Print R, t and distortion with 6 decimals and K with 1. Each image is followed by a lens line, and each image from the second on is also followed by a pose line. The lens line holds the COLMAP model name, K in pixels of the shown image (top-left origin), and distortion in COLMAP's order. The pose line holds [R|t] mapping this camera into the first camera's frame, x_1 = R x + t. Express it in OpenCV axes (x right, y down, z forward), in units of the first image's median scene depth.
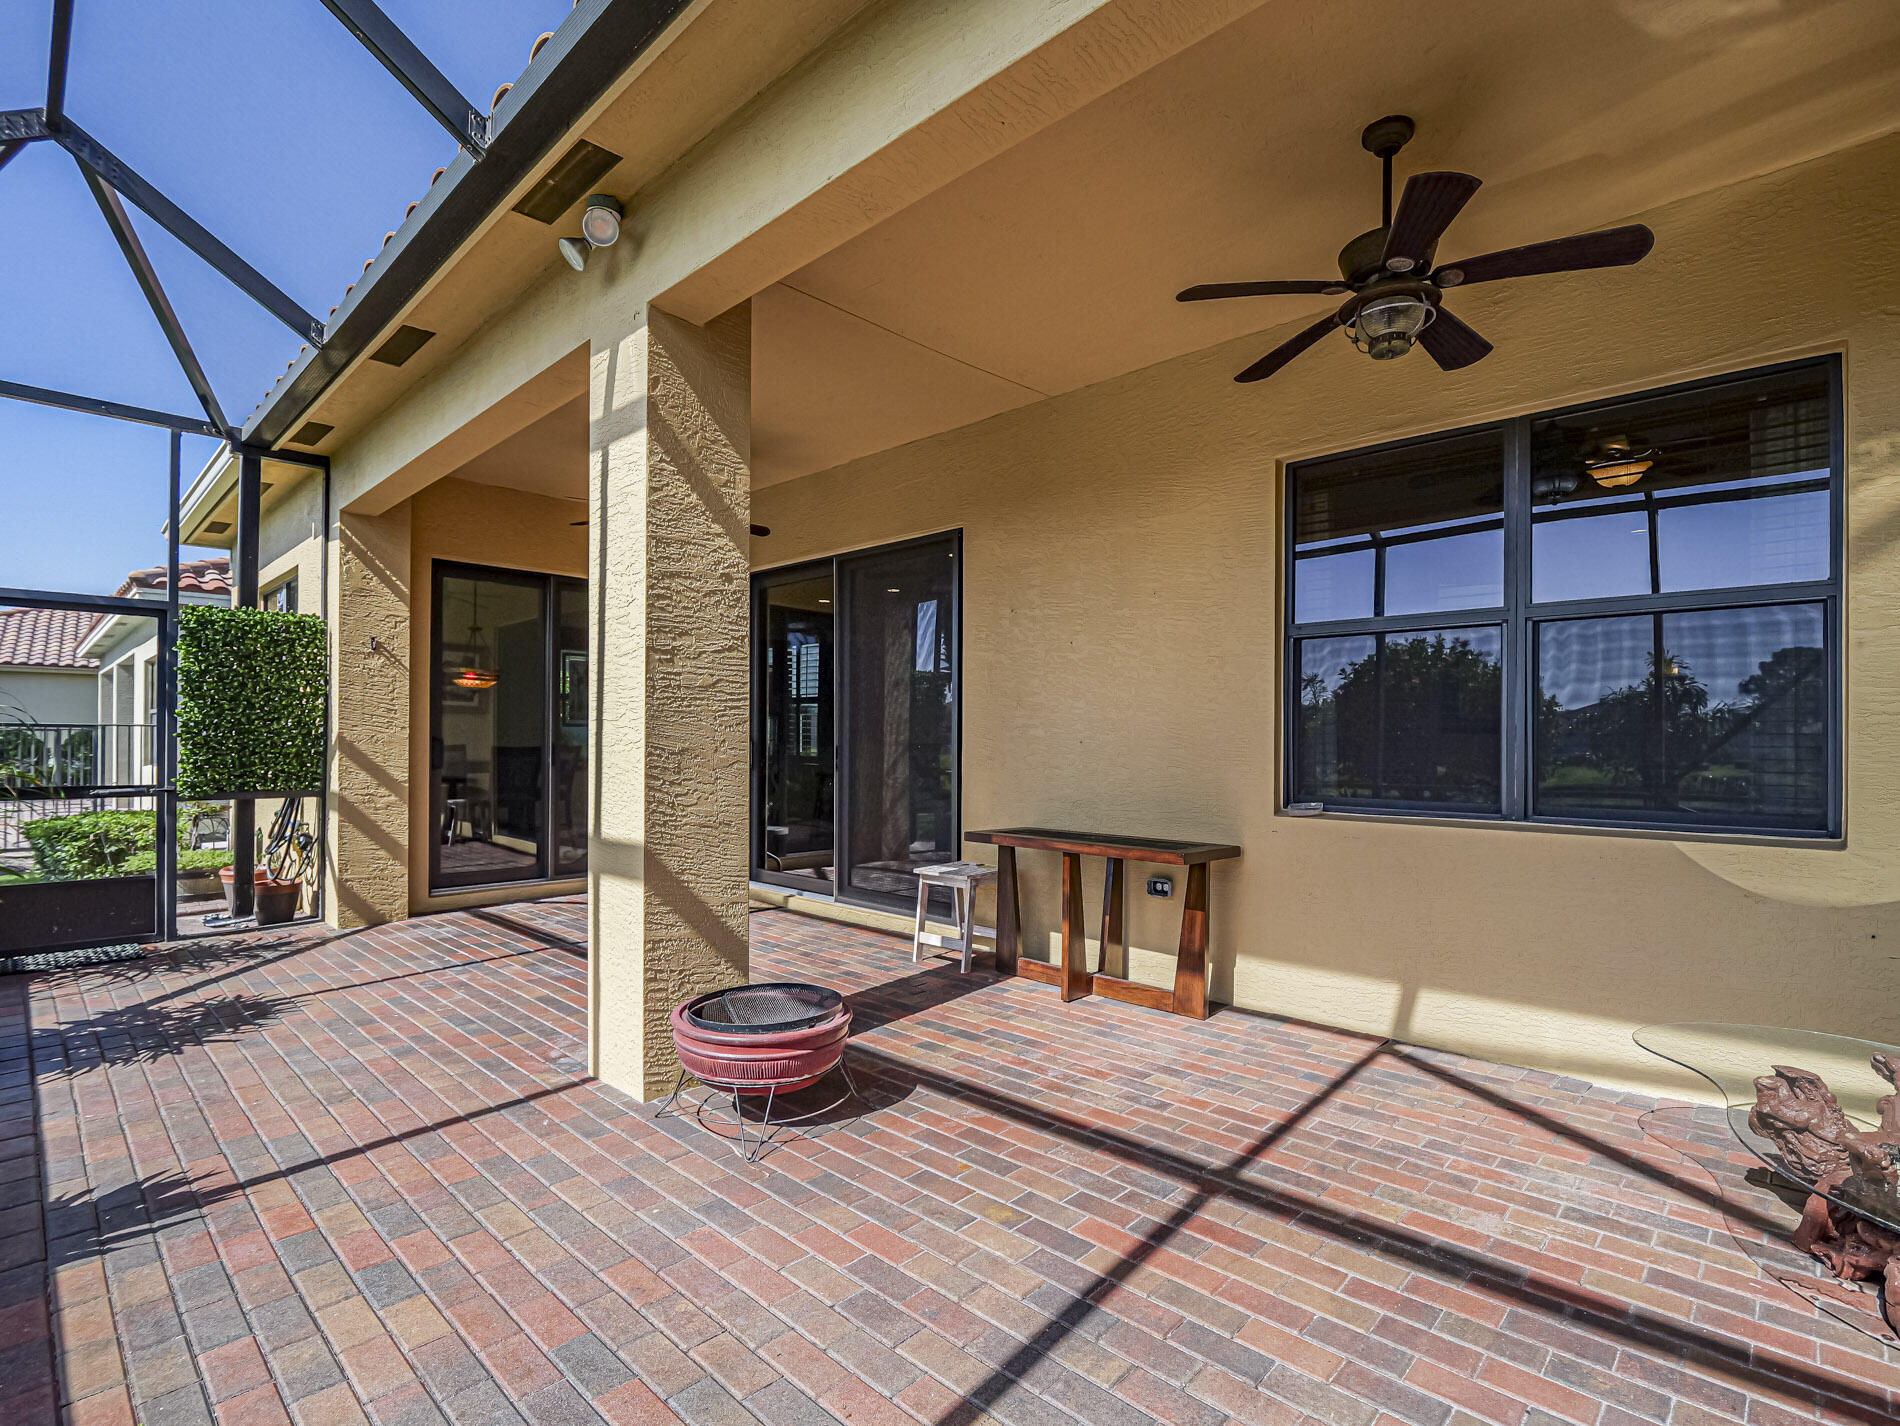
lens RADIAL K [[931.6, 0, 949.7], [0, 931.6, 730.8], [0, 0, 1]] dist [0.004649, -0.002749]
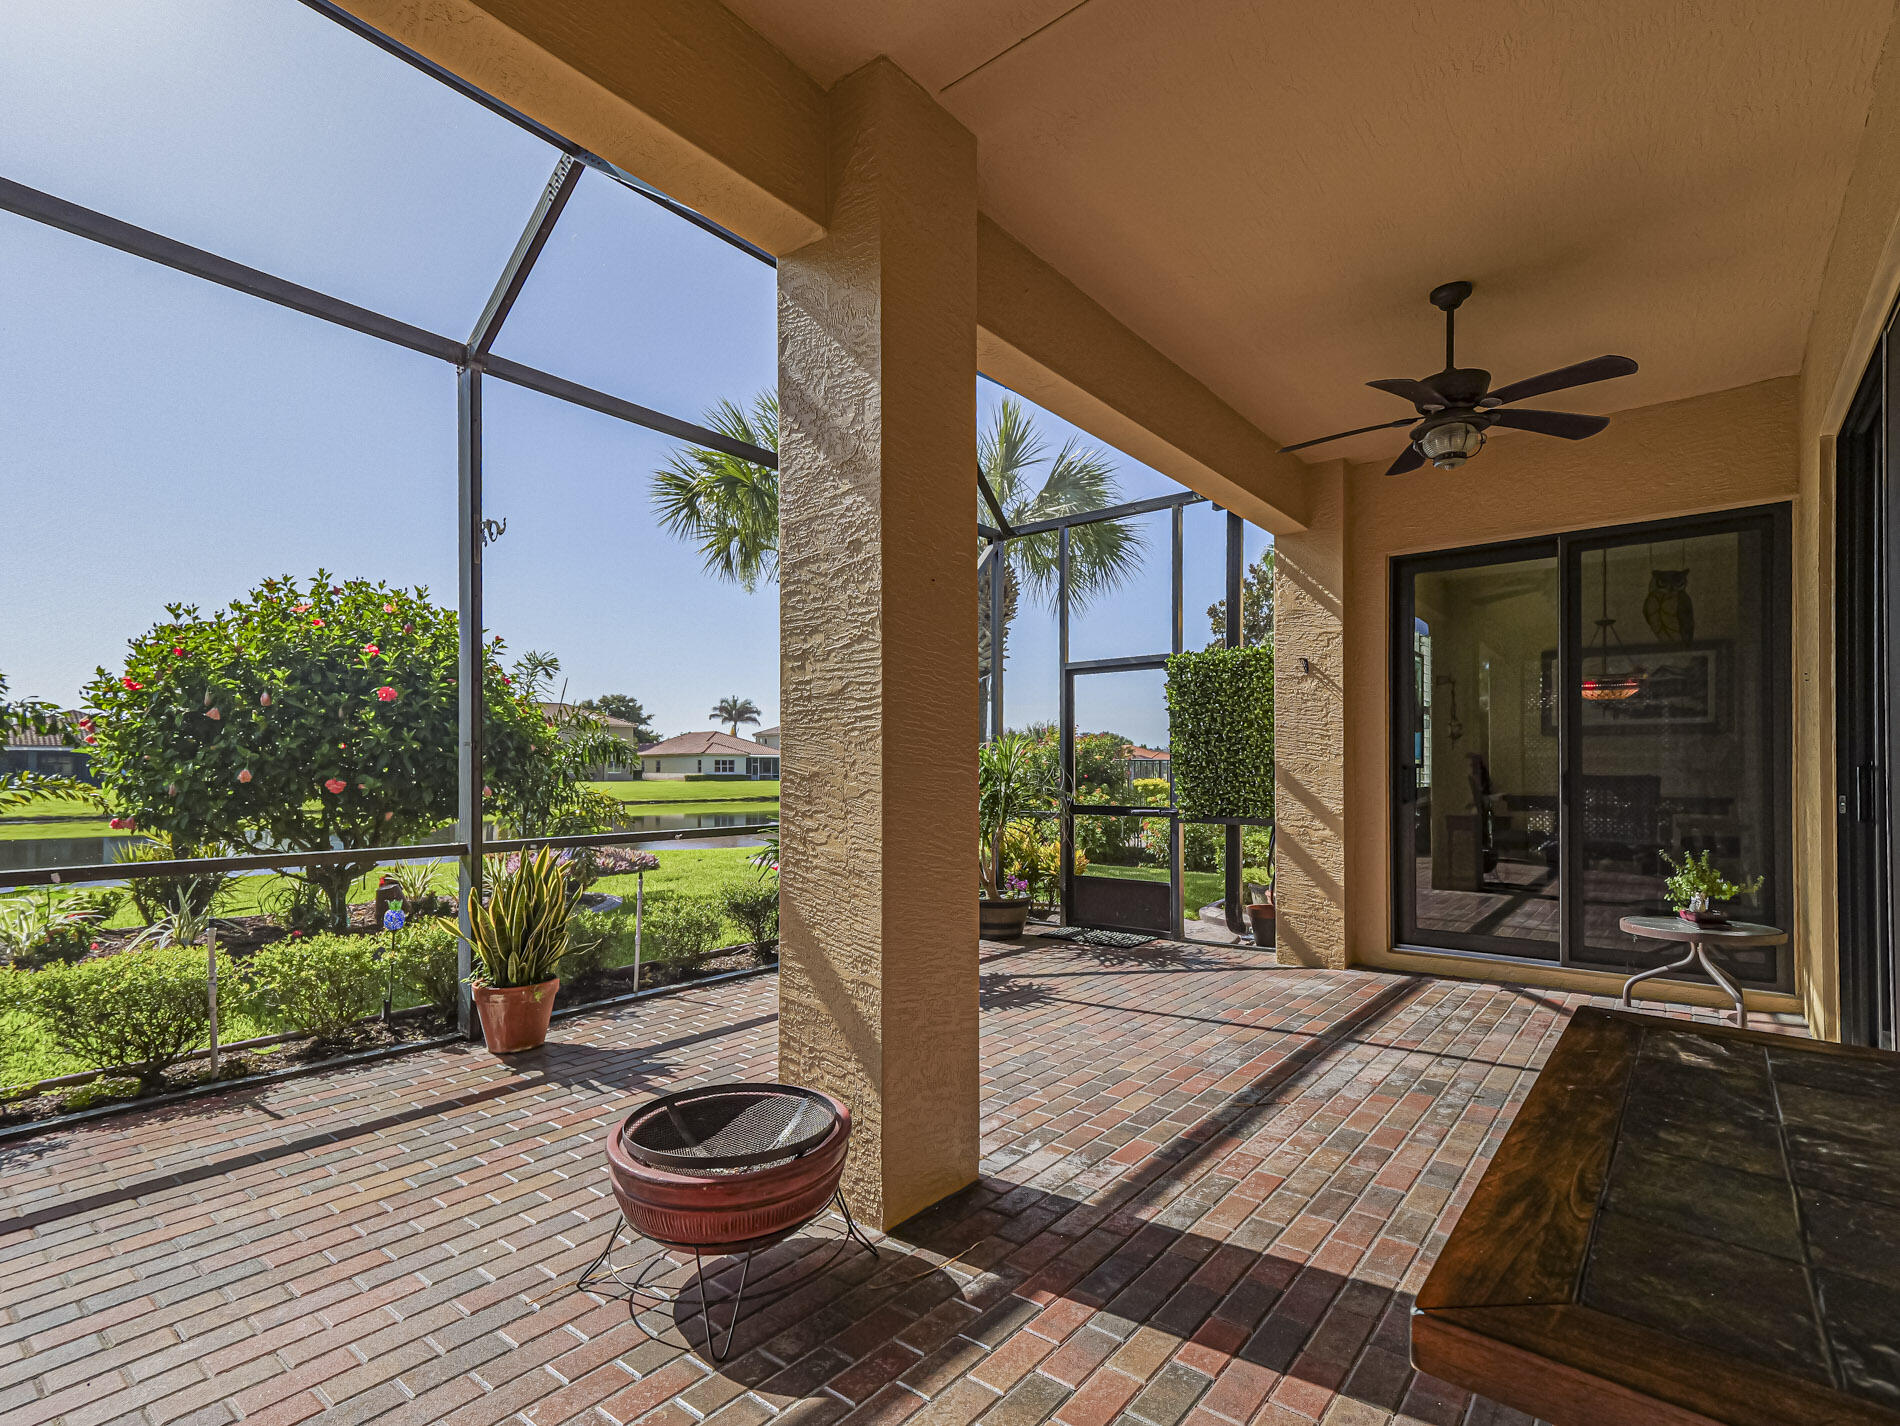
lens RADIAL K [[931.6, 0, 950.6], [0, 931.6, 762.7], [0, 0, 1]] dist [0.004649, -0.002749]
pose [[0.097676, -0.015887, -0.995091, 0.404220], [0.014283, 0.999792, -0.014560, 0.017768], [0.995116, -0.012791, 0.097882, 0.790834]]
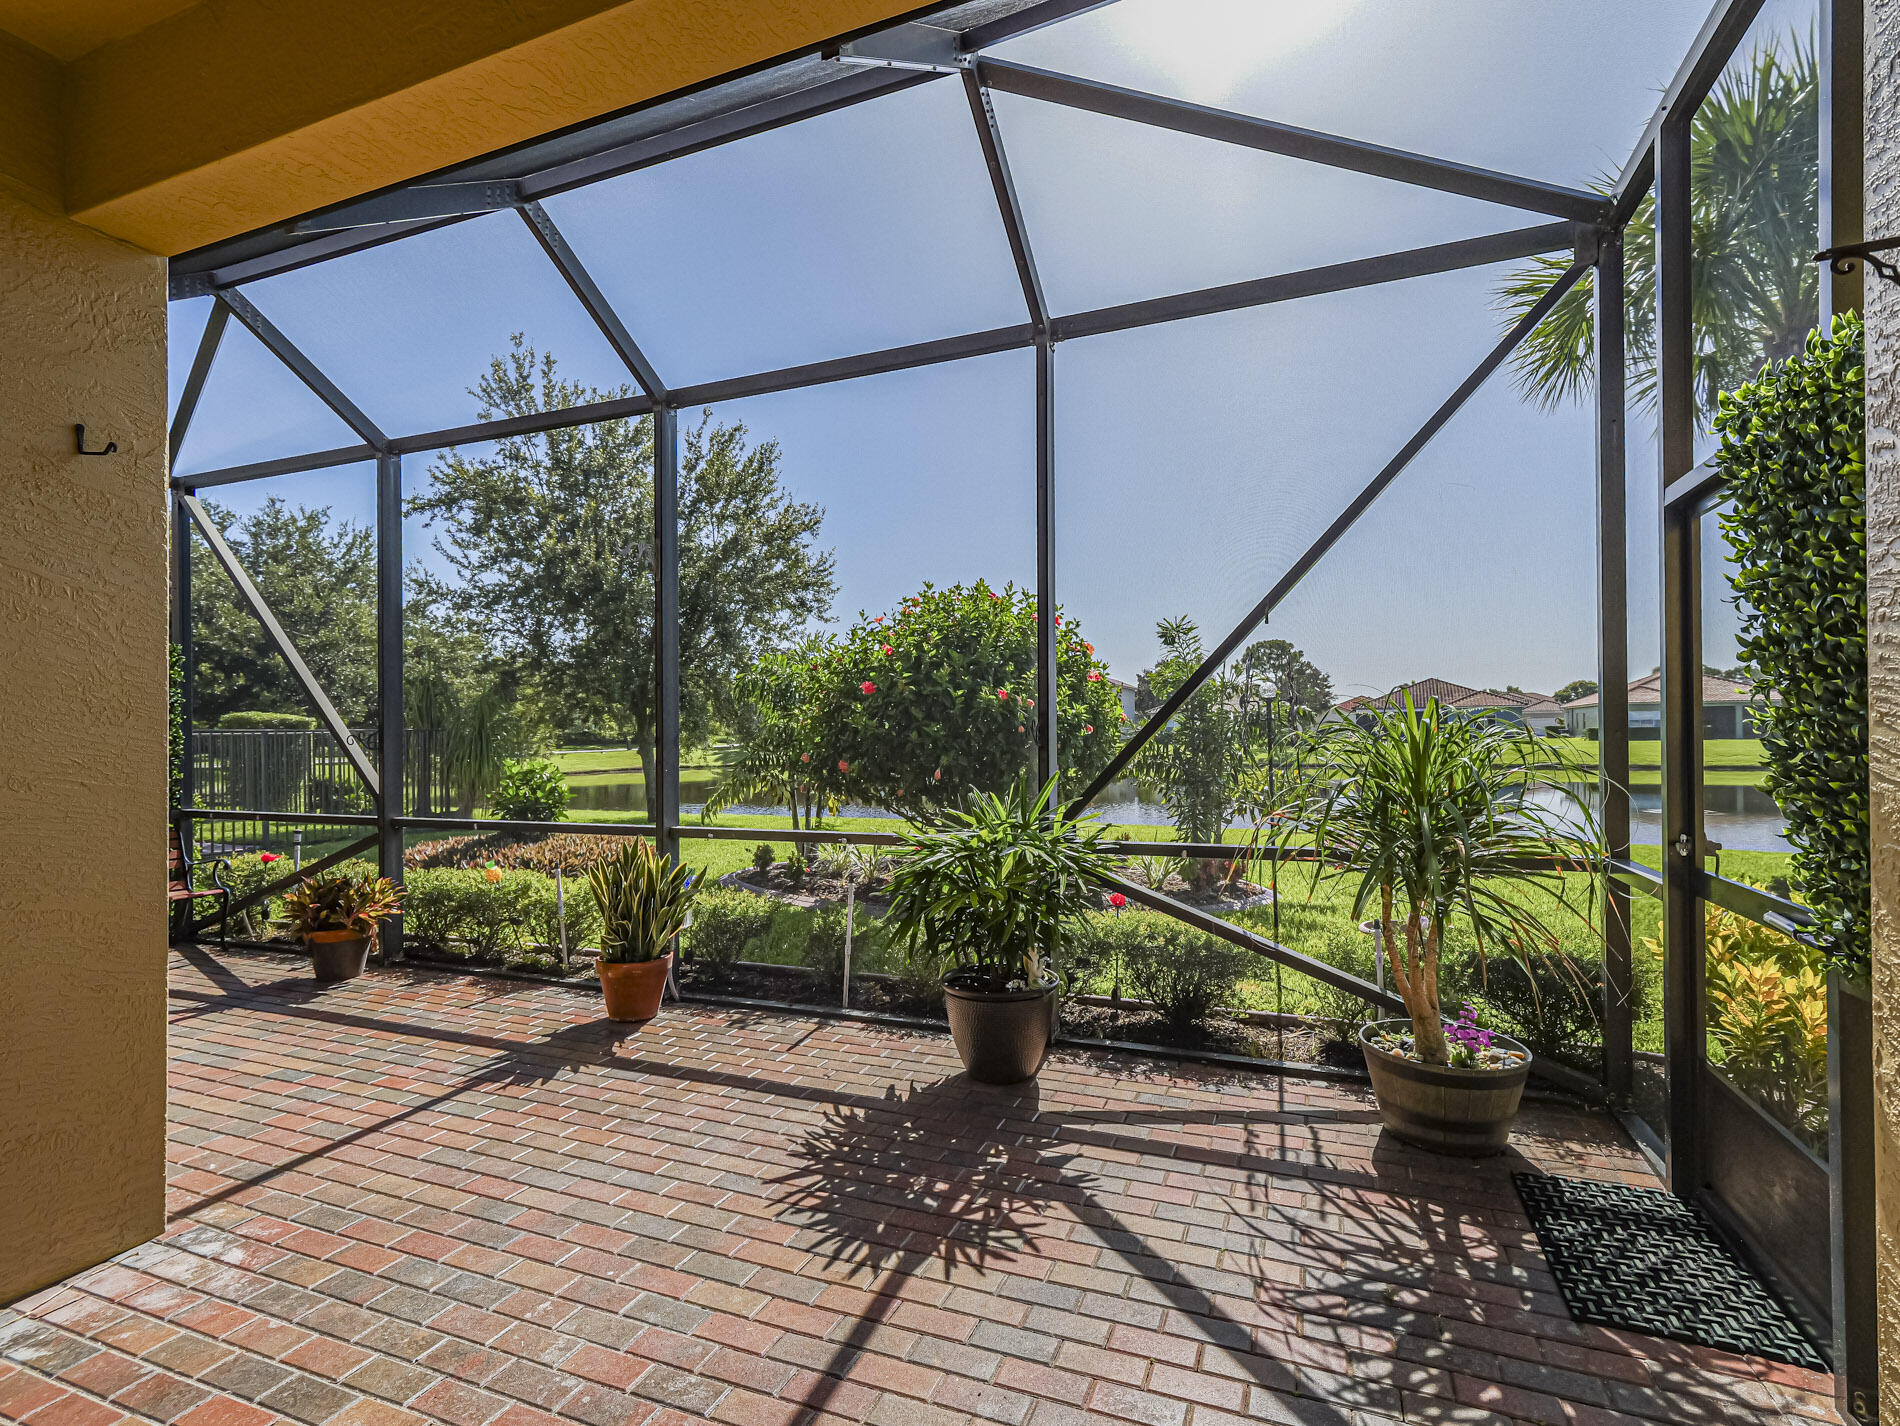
lens RADIAL K [[931.6, 0, 959.8], [0, 931.6, 713.4], [0, 0, 1]] dist [0.004649, -0.002749]
pose [[-0.927672, -0.001598, -0.373393, -0.557218], [0.010210, 0.999508, -0.029645, -0.015482], [0.373256, -0.031313, -0.927200, 1.561009]]
